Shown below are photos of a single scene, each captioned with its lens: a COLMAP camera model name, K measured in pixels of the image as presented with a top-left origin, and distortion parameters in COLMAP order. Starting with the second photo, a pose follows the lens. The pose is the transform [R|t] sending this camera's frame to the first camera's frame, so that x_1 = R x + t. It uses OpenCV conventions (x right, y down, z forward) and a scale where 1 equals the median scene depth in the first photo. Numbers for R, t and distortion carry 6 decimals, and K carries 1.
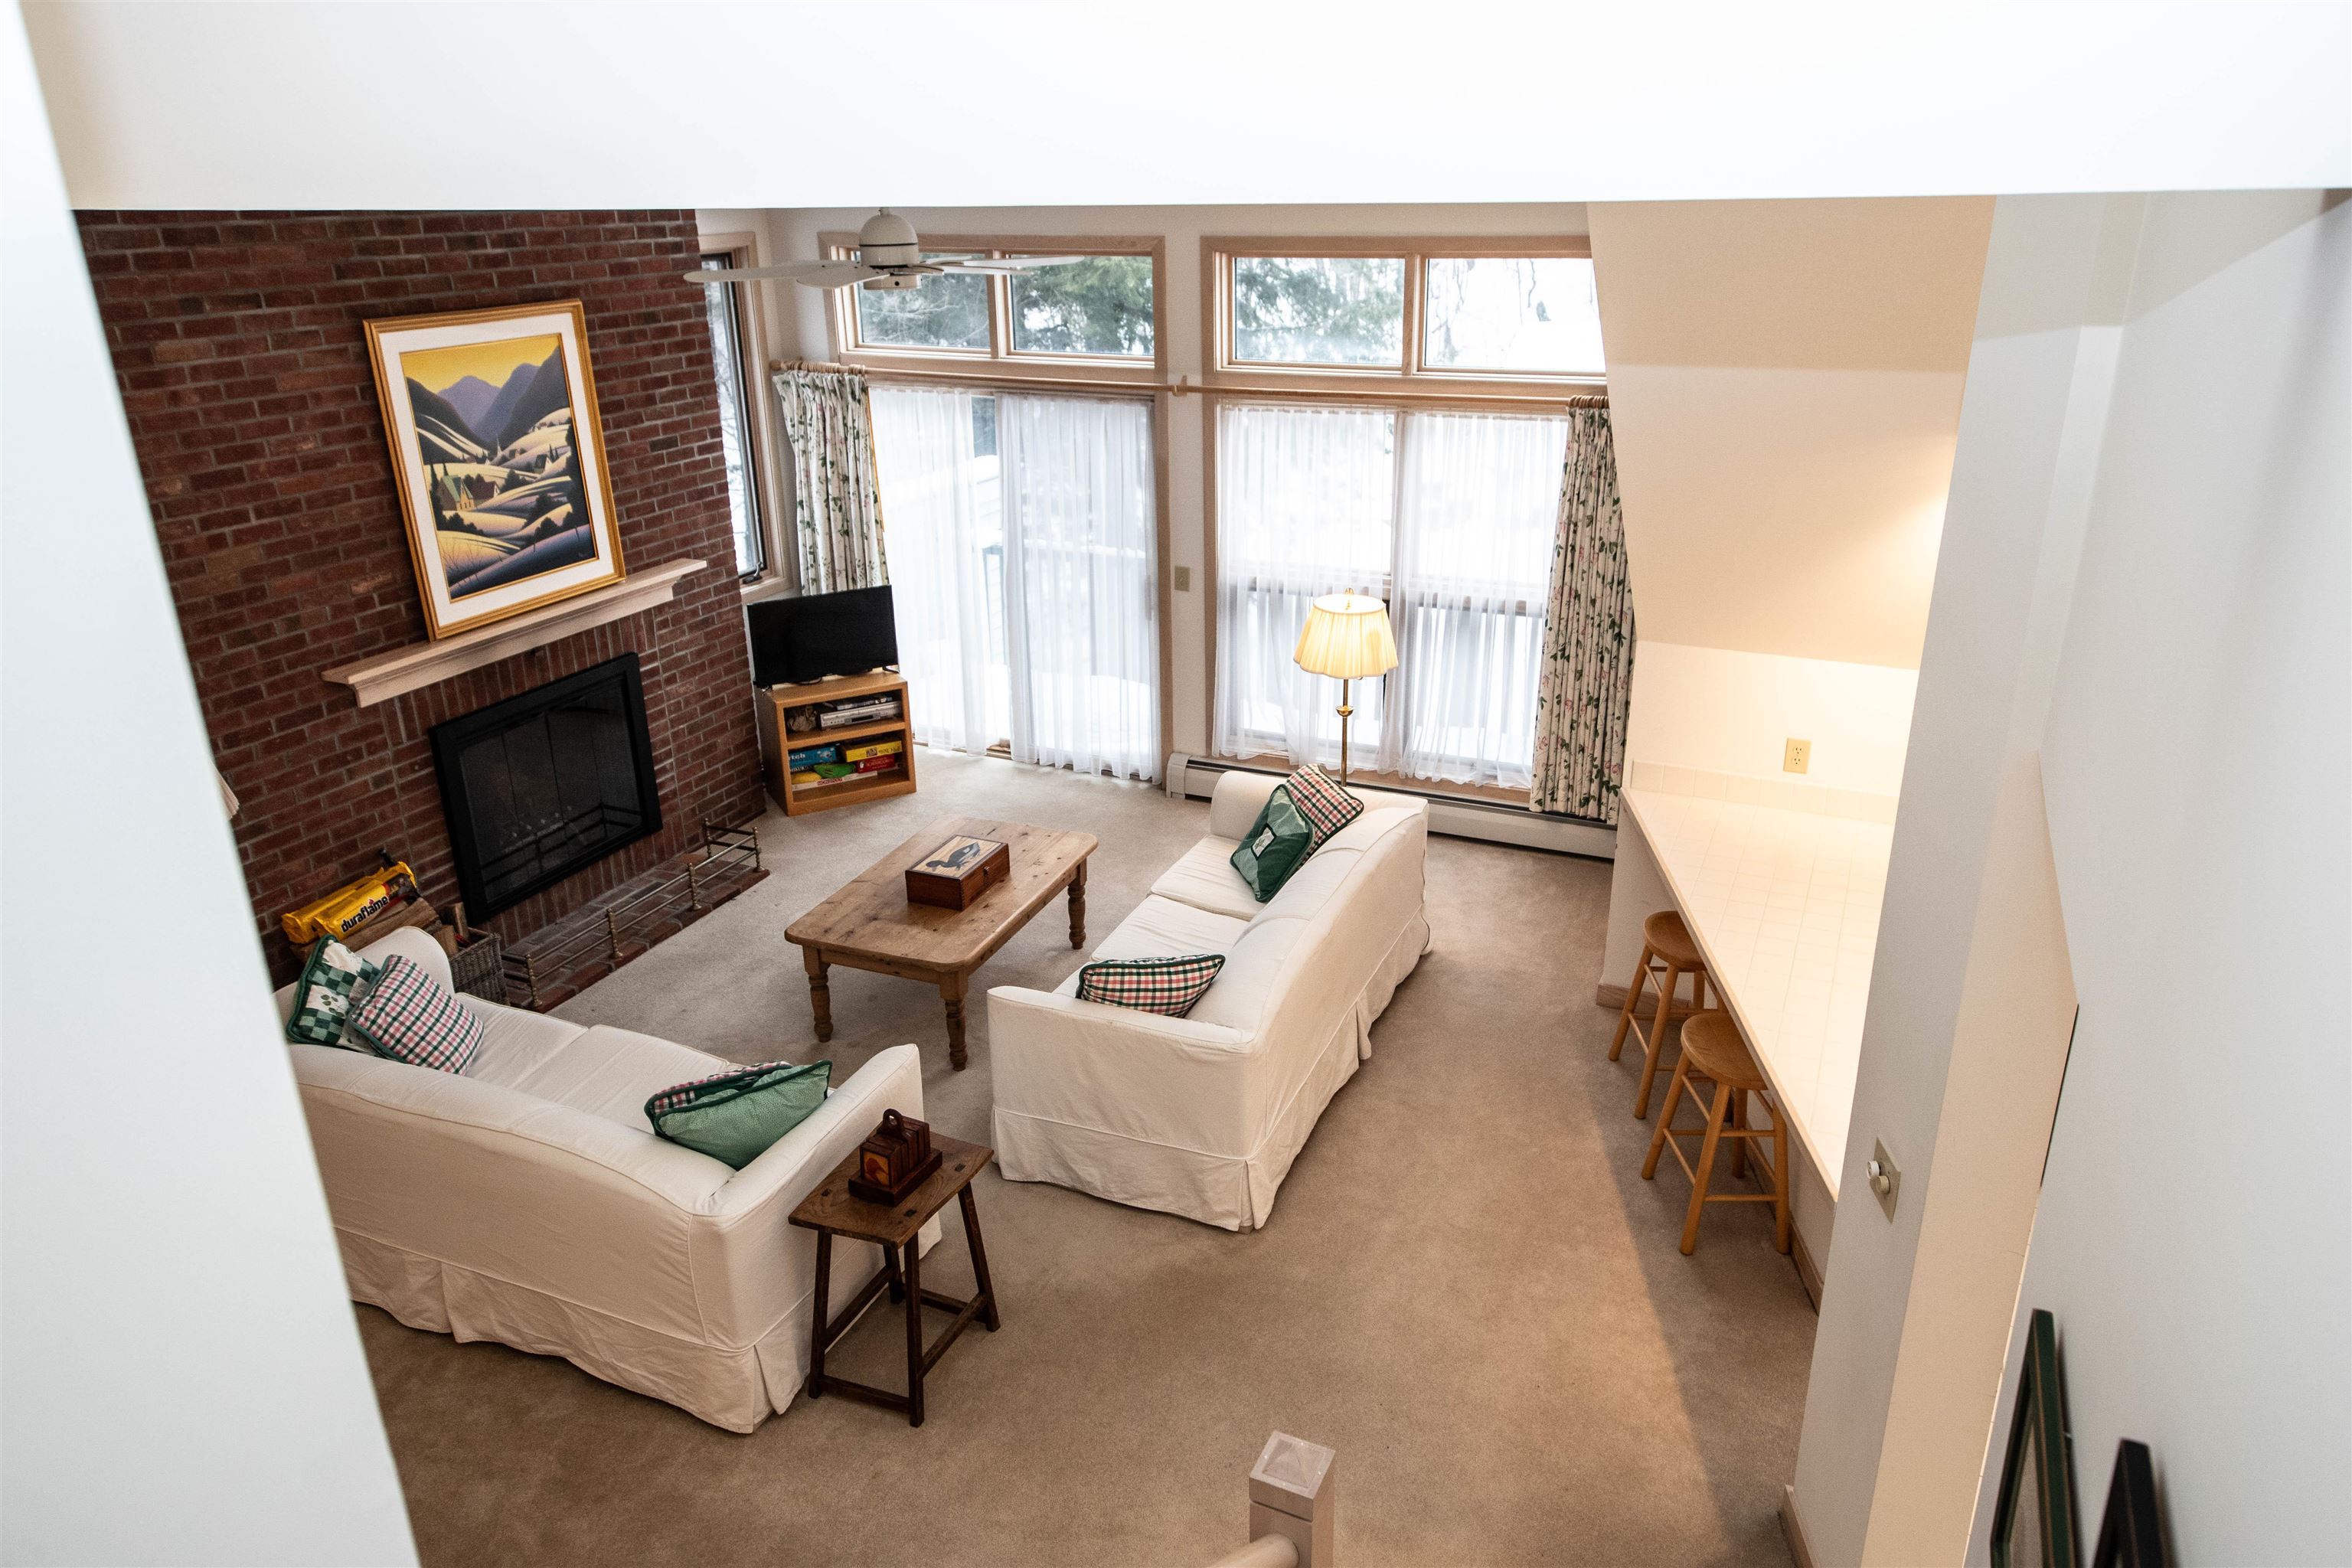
lens RADIAL K [[1568.6, 0, 1187.3], [0, 1568.6, 768.8], [0, 0, 1]] dist [0.017906, -0.002265]
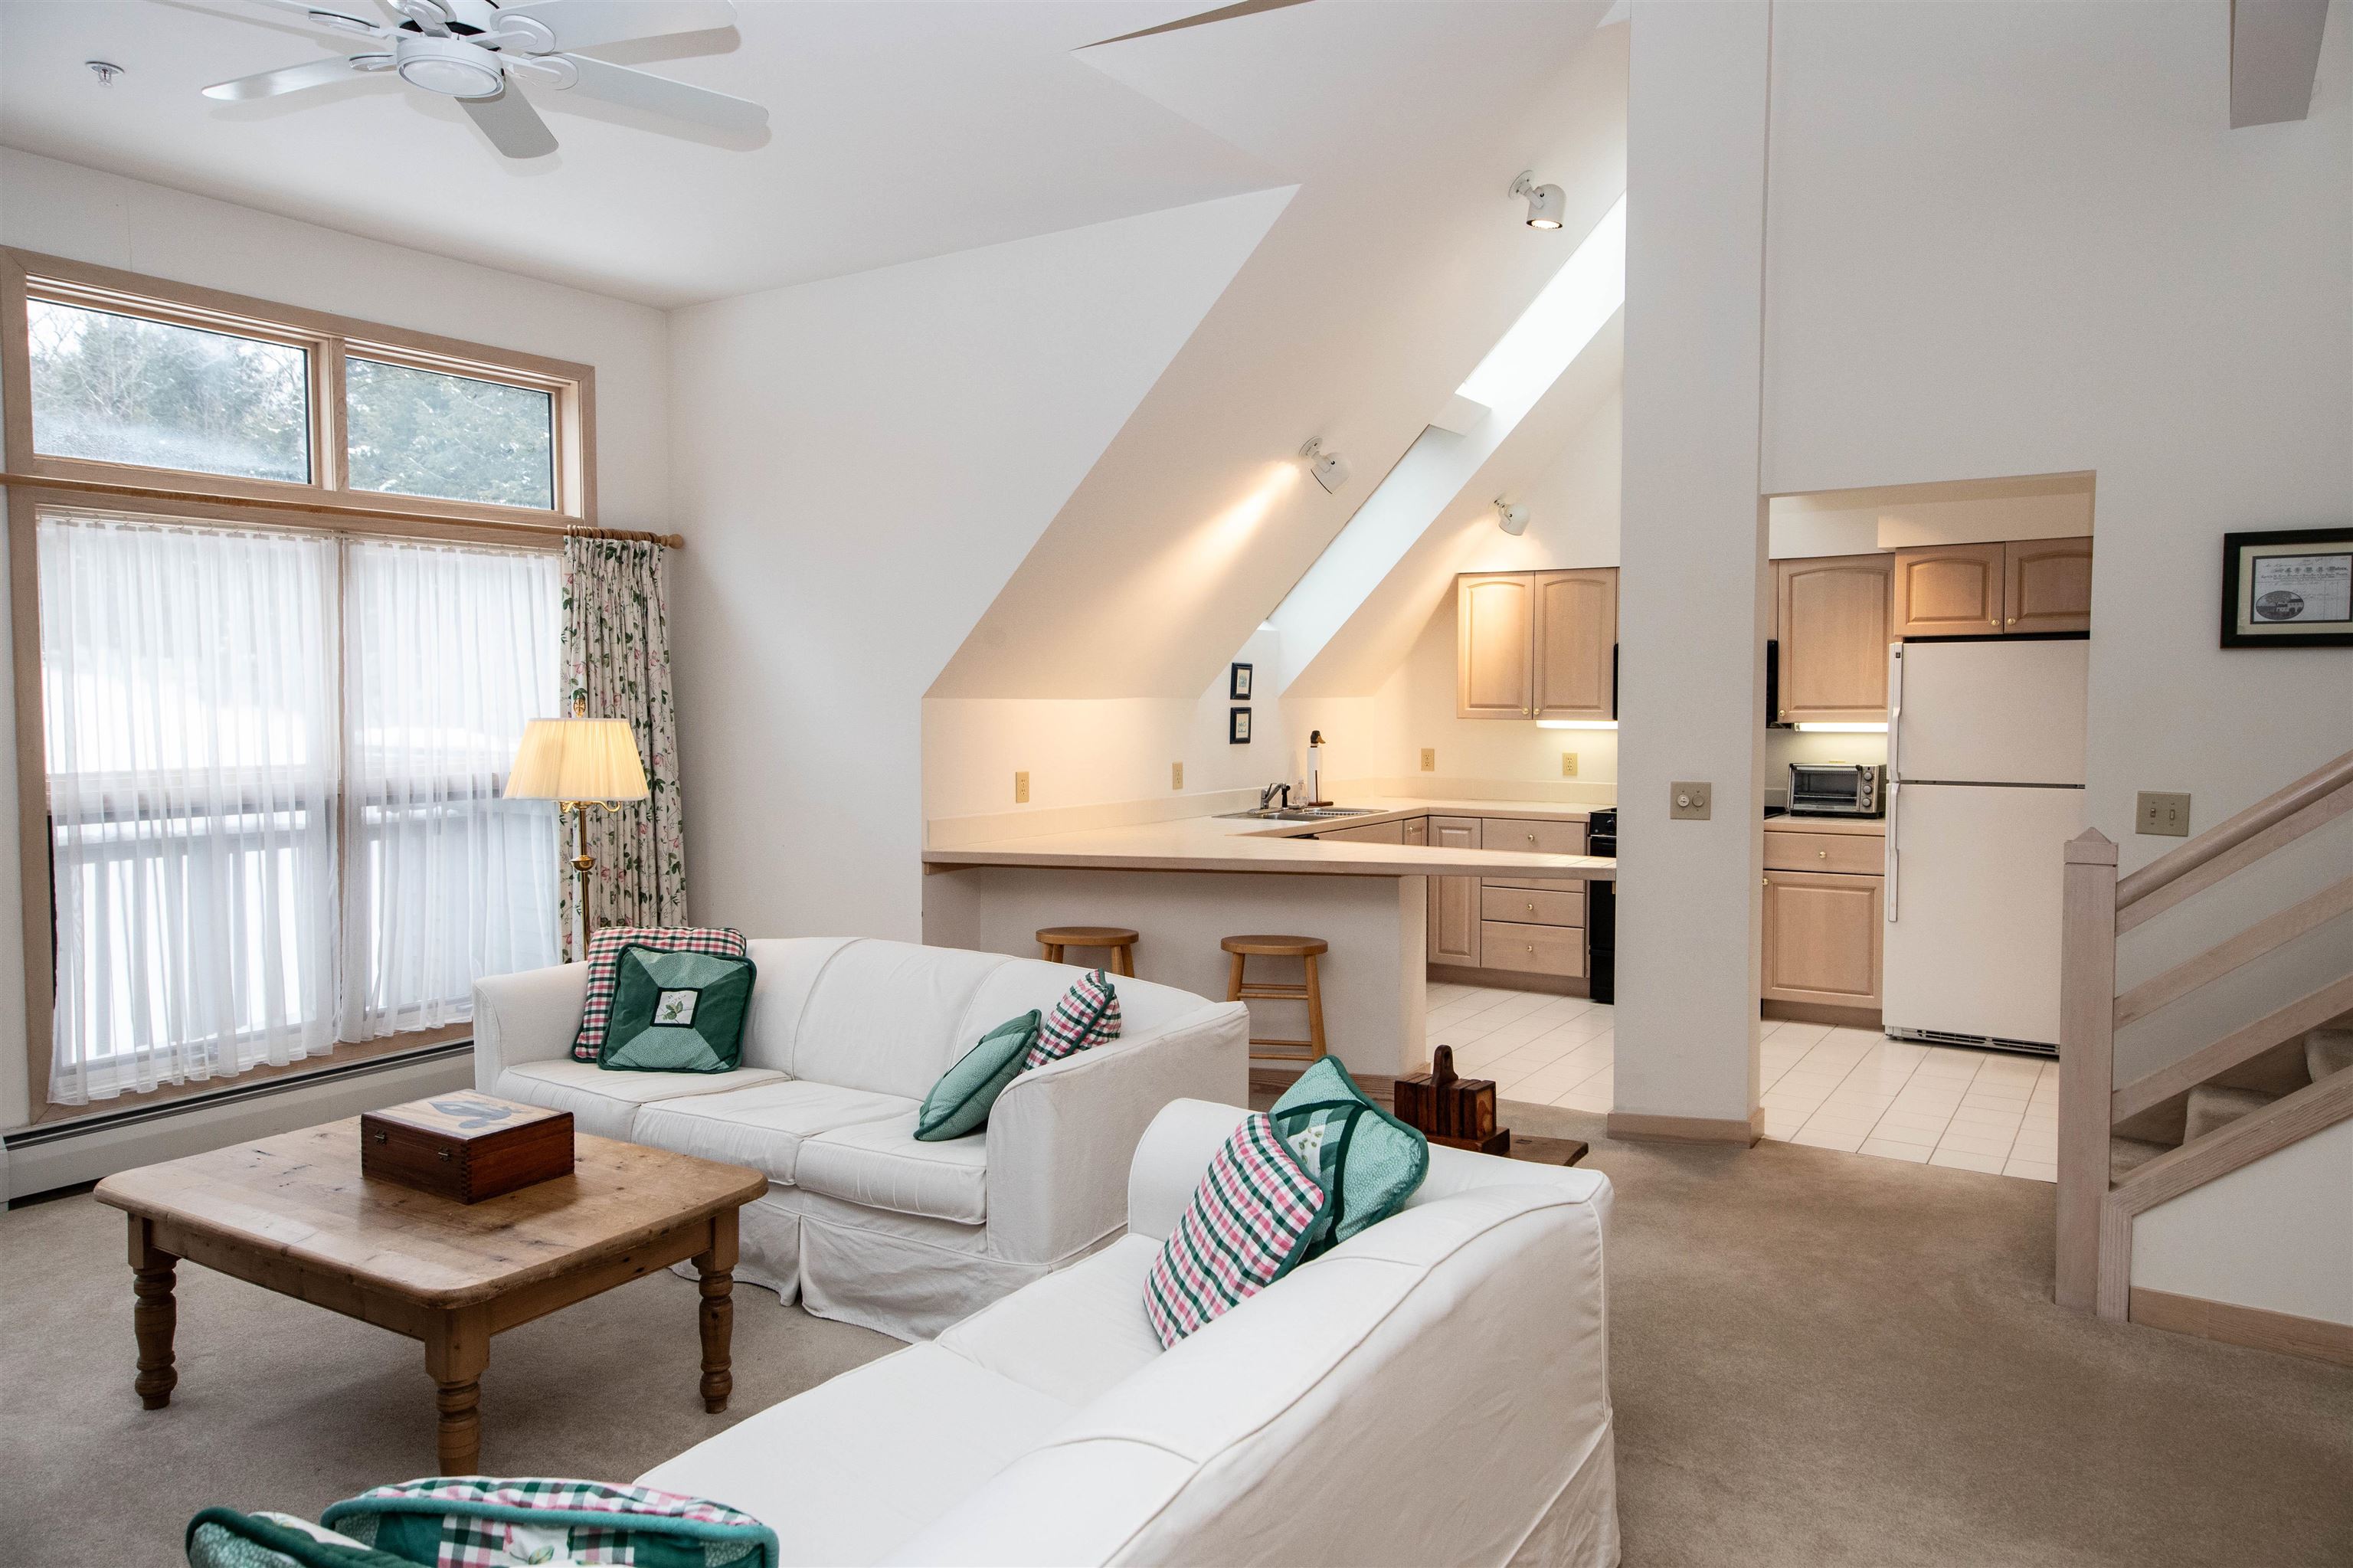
lens RADIAL K [[1531.4, 0, 1186.8], [0, 1531.4, 767.8], [0, 0, 1]] dist [0.016104, -0.001043]
pose [[0.153050, -0.030801, 0.987738, -0.631854], [0.352494, 0.935468, -0.025448, 0.044831], [-0.923214, 0.352067, 0.154031, 0.644080]]
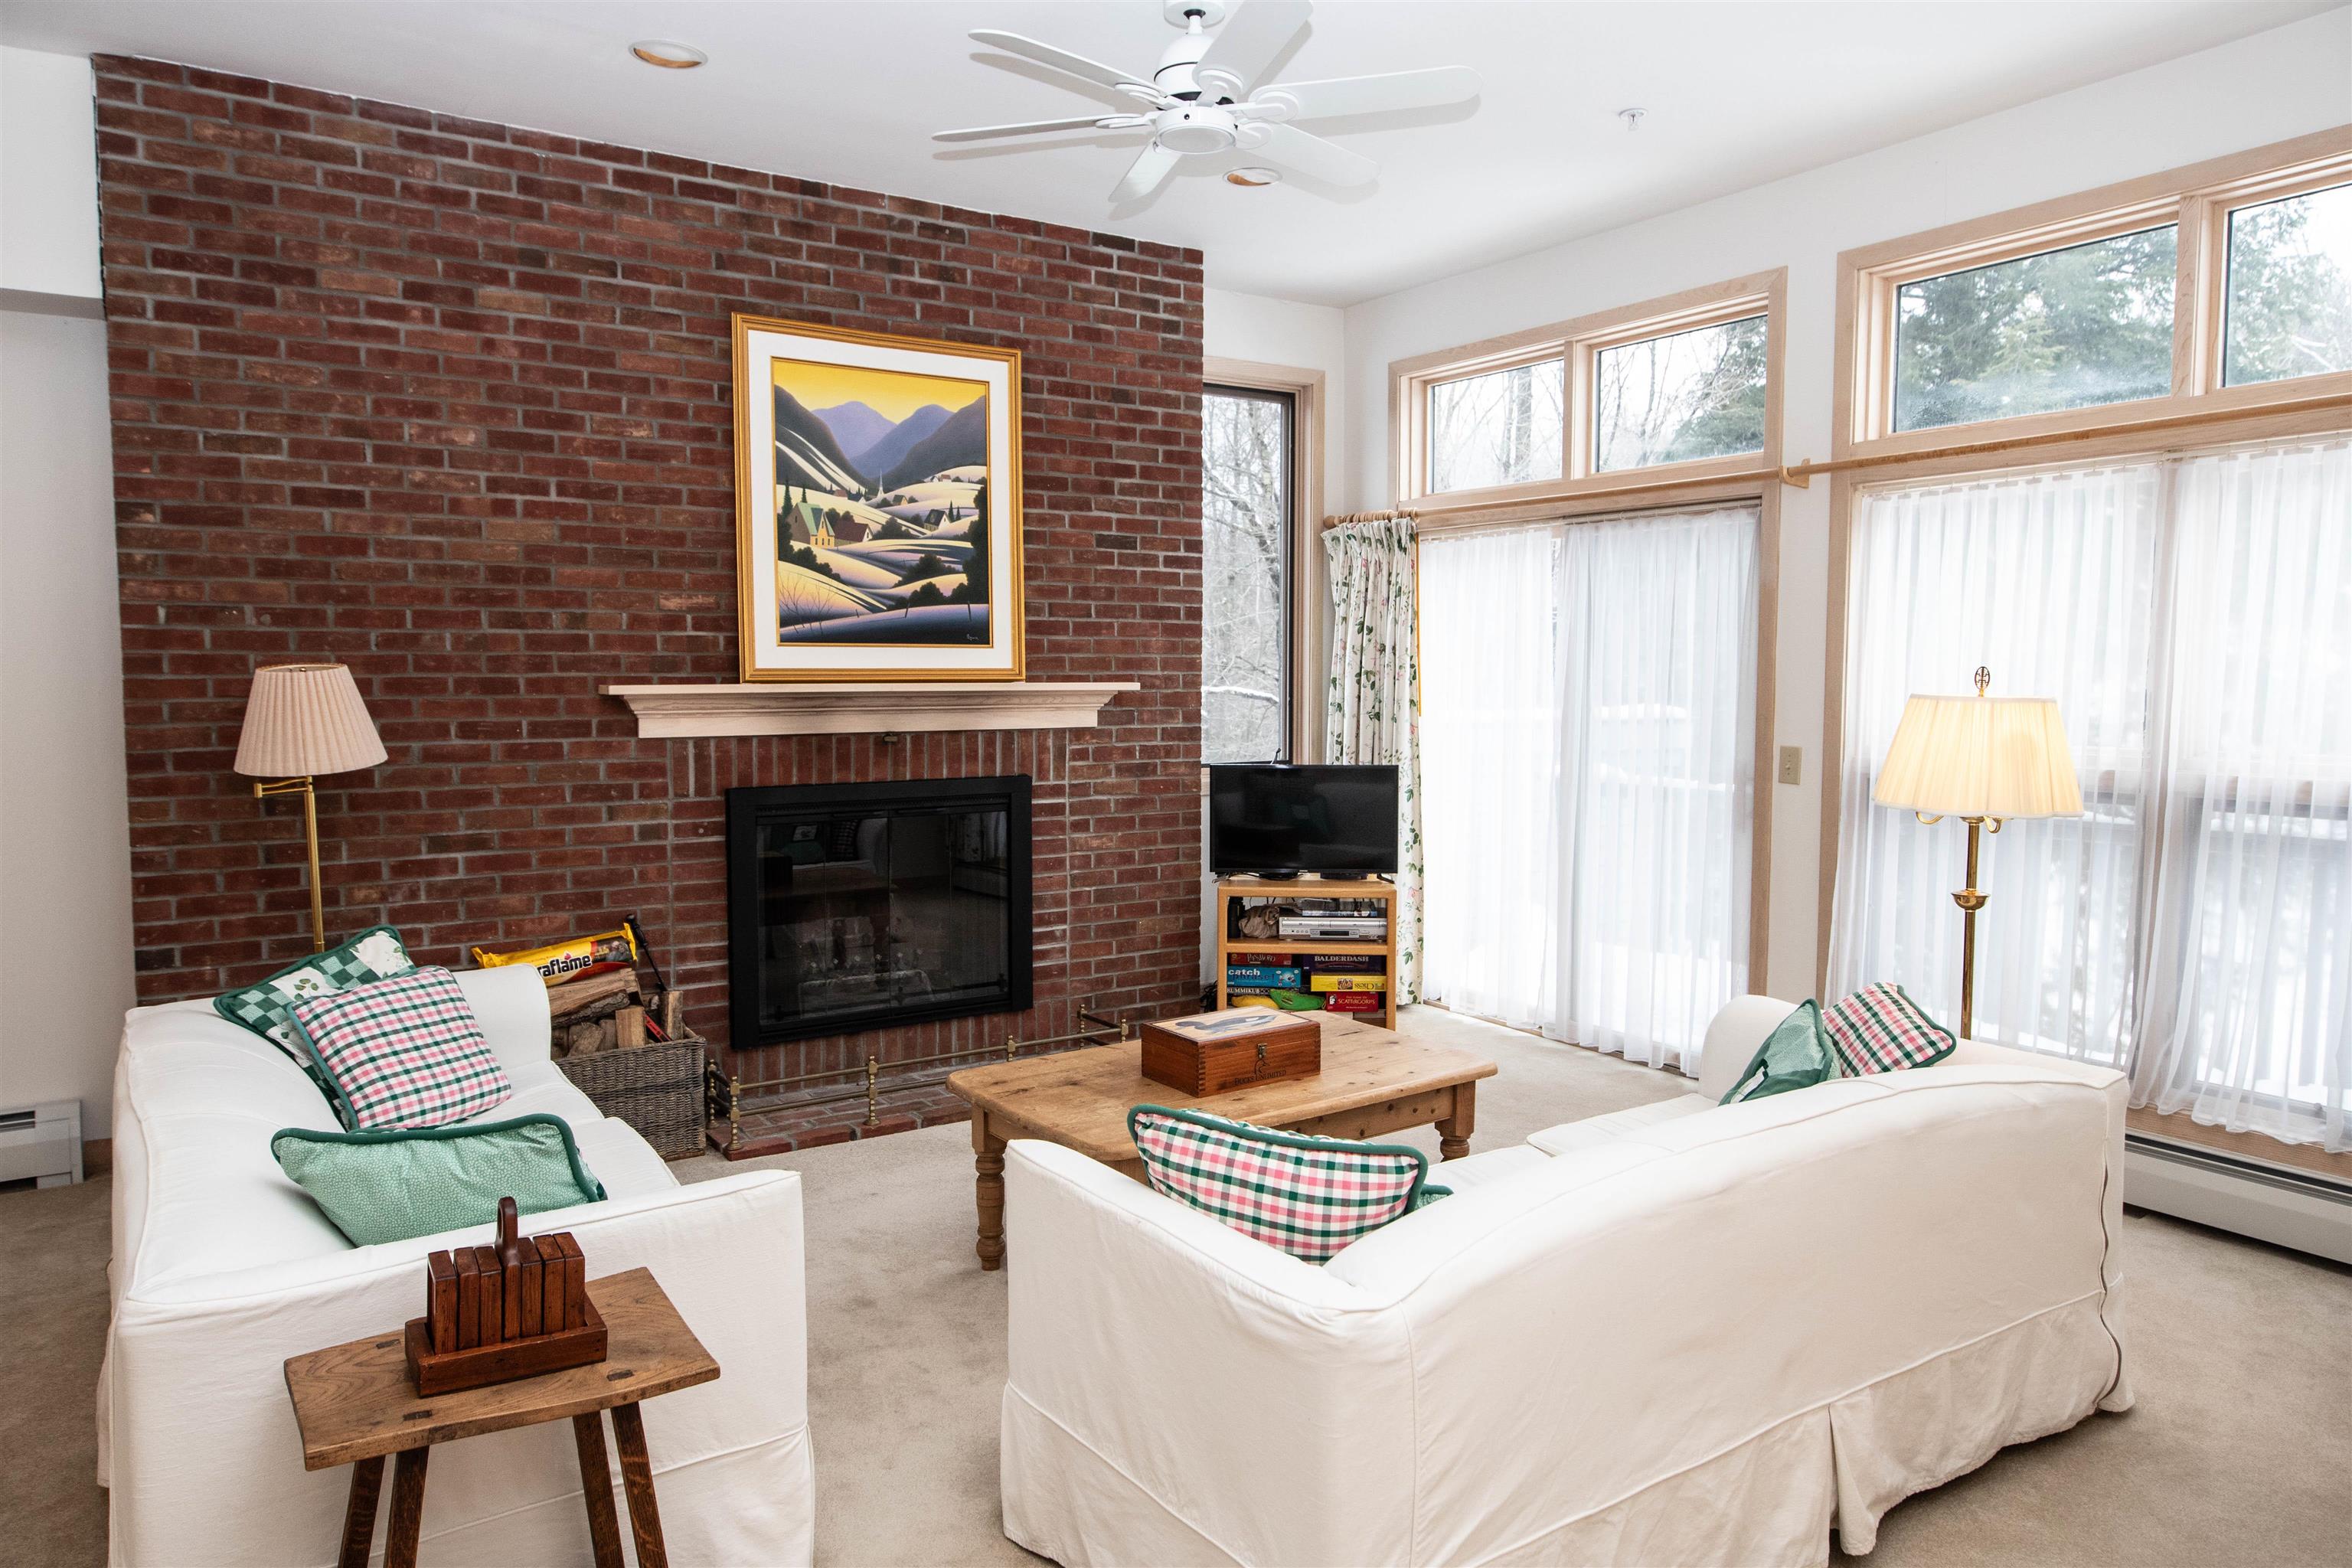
lens RADIAL K [[1543.0, 0, 1188.2], [0, 1543.0, 767.7], [0, 0, 1]] dist [0.015621, 0.000199]
pose [[0.845395, 0.050670, -0.531733, 0.165987], [-0.203888, 0.950725, -0.233562, 0.106845], [0.493698, 0.305866, 0.814069, 0.449938]]
